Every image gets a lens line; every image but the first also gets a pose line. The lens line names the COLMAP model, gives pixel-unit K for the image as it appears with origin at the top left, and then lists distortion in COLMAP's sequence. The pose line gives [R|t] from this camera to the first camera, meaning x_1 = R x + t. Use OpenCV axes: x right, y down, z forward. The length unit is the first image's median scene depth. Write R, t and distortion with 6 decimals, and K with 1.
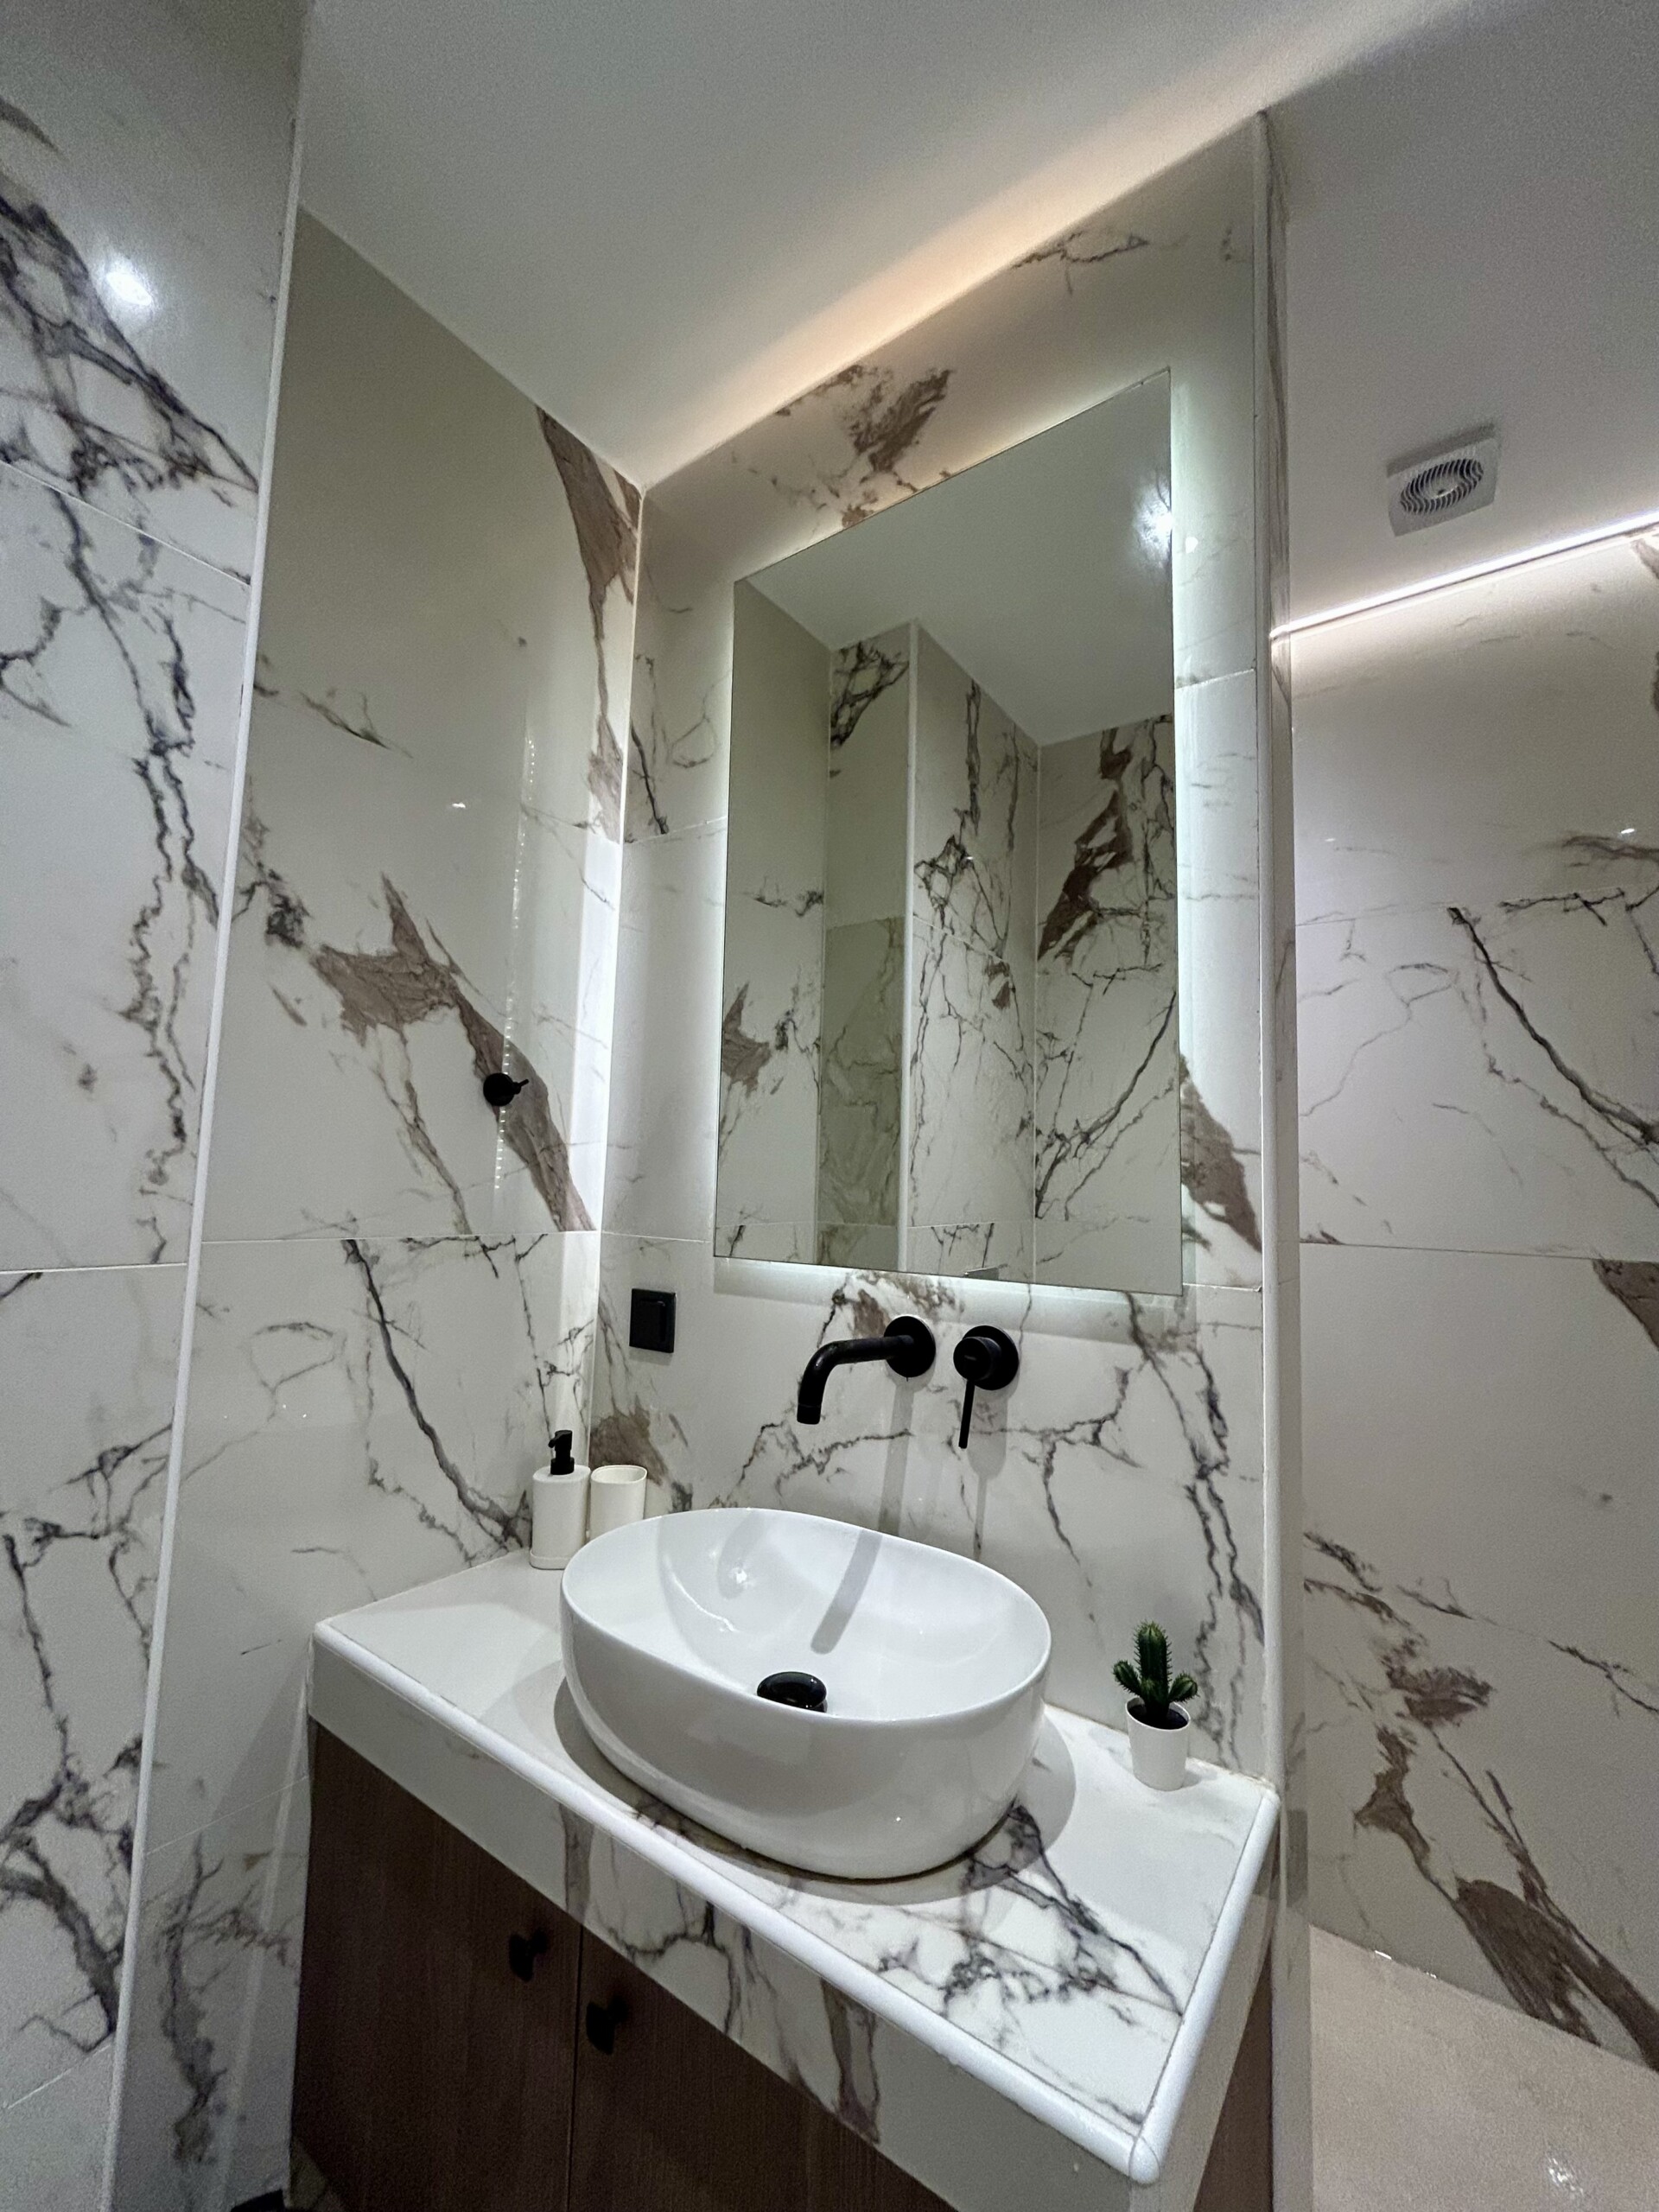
lens RADIAL K [[900.3, 0, 832.0], [0, 900.3, 1106.3], [0, 0, 1]] dist [-0.002394, 0.001396]
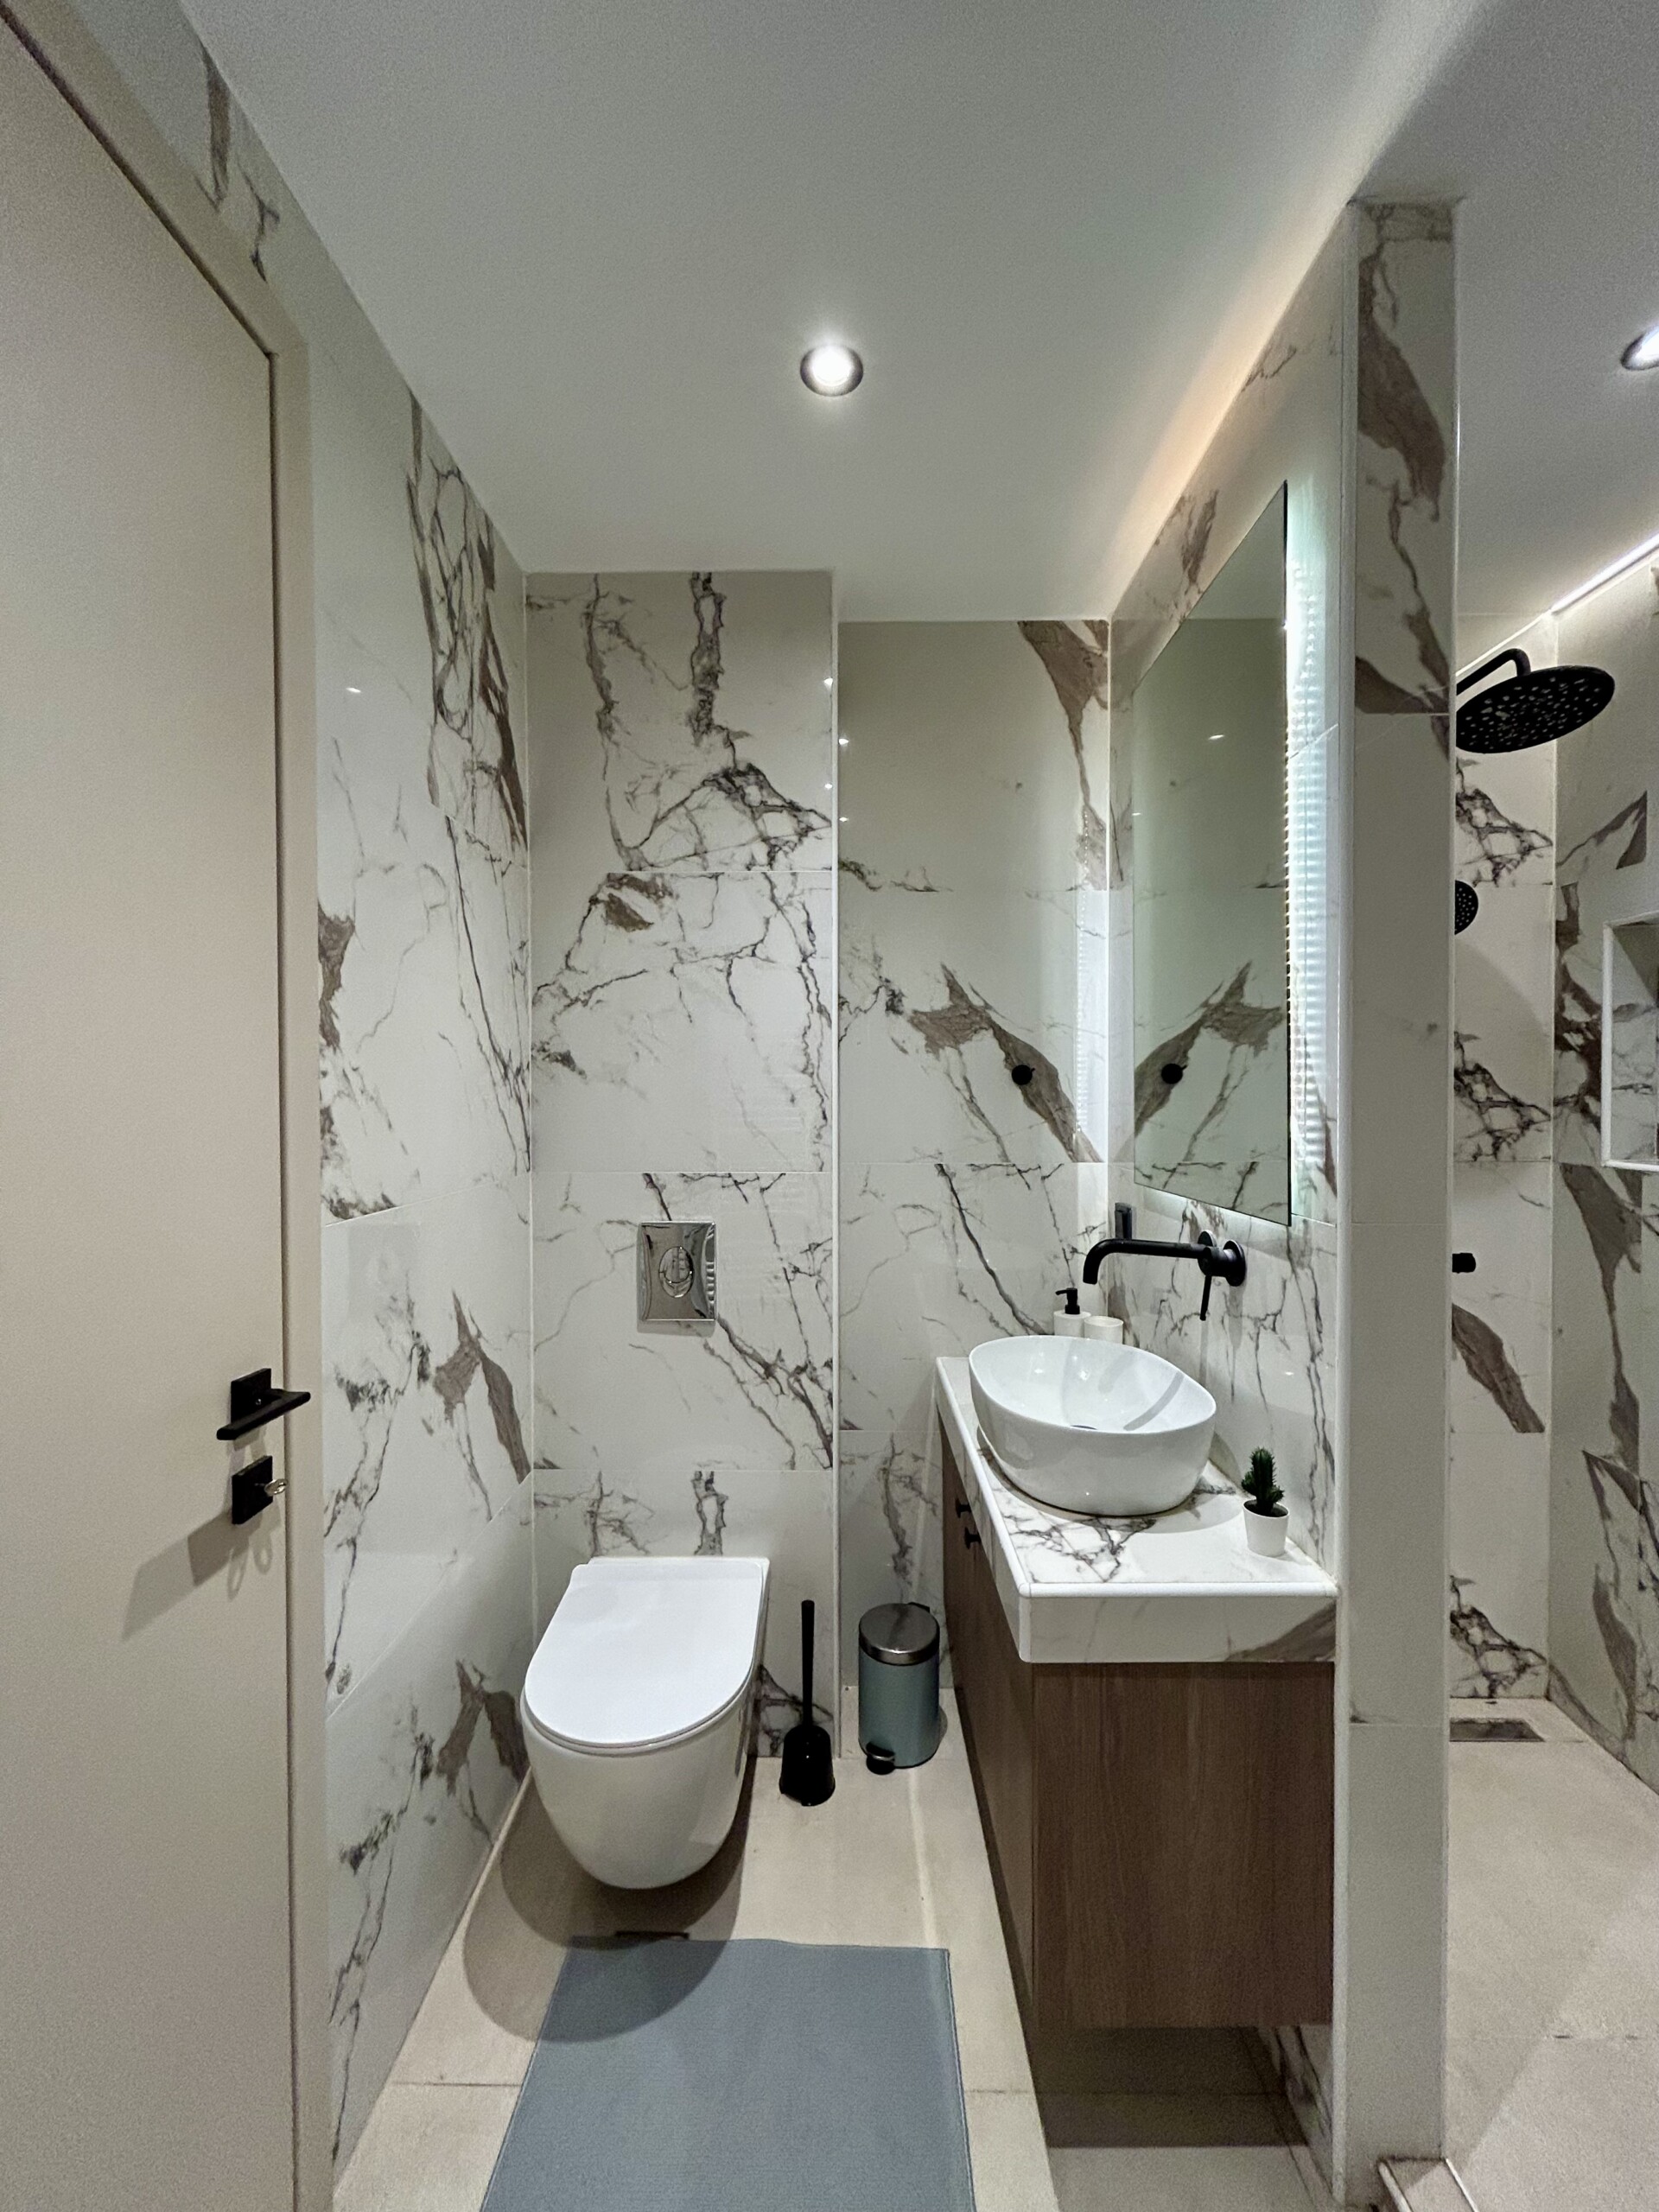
lens RADIAL K [[900.3, 0, 833.7], [0, 900.3, 1105.5], [0, 0, 1]] dist [-0.002394, 0.001396]
pose [[0.577796, -0.019849, -0.815939, 0.815596], [0.090286, 0.995123, 0.039727, -0.063128], [0.811172, -0.096622, 0.576771, -0.236019]]
